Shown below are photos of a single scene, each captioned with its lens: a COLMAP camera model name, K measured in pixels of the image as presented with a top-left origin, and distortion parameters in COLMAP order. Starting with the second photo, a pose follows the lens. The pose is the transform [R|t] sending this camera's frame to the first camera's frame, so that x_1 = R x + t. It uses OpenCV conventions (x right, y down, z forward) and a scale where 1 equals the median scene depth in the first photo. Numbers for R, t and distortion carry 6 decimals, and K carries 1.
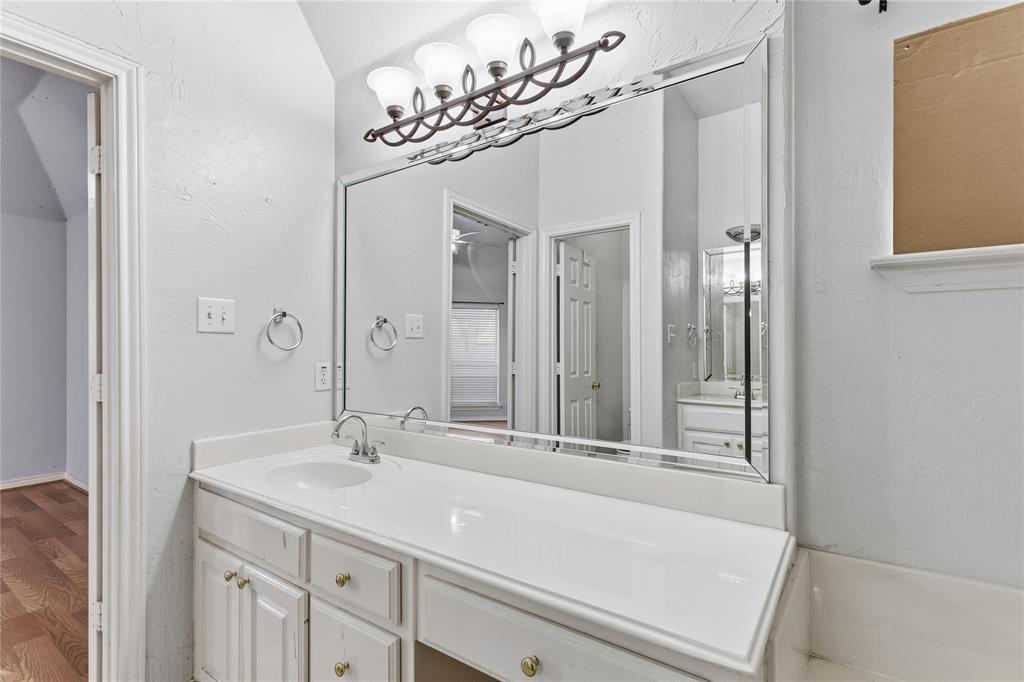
lens RADIAL K [[490.2, 0, 507.9], [0, 490.2, 341.0], [0, 0, 1]] dist [0.010507, -0.000724]
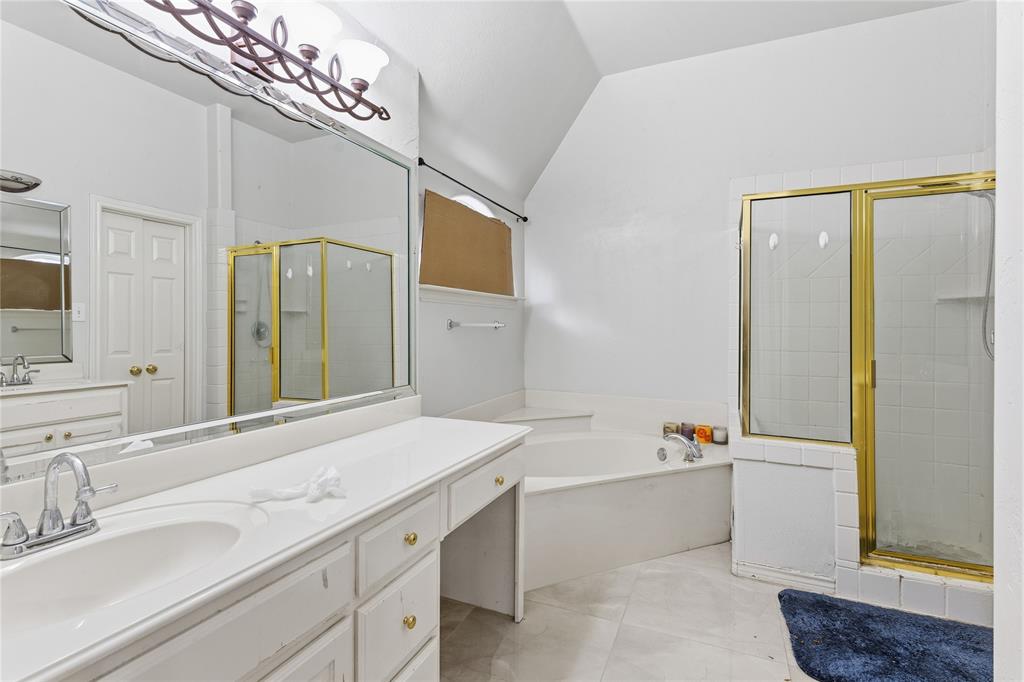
lens RADIAL K [[490.2, 0, 506.3], [0, 490.2, 332.9], [0, 0, 1]] dist [0.010507, -0.000724]
pose [[-0.206959, -0.011181, 0.978286, -1.186144], [-0.014247, 0.999863, 0.008414, 0.018982], [-0.978246, -0.012196, -0.207090, 0.854605]]
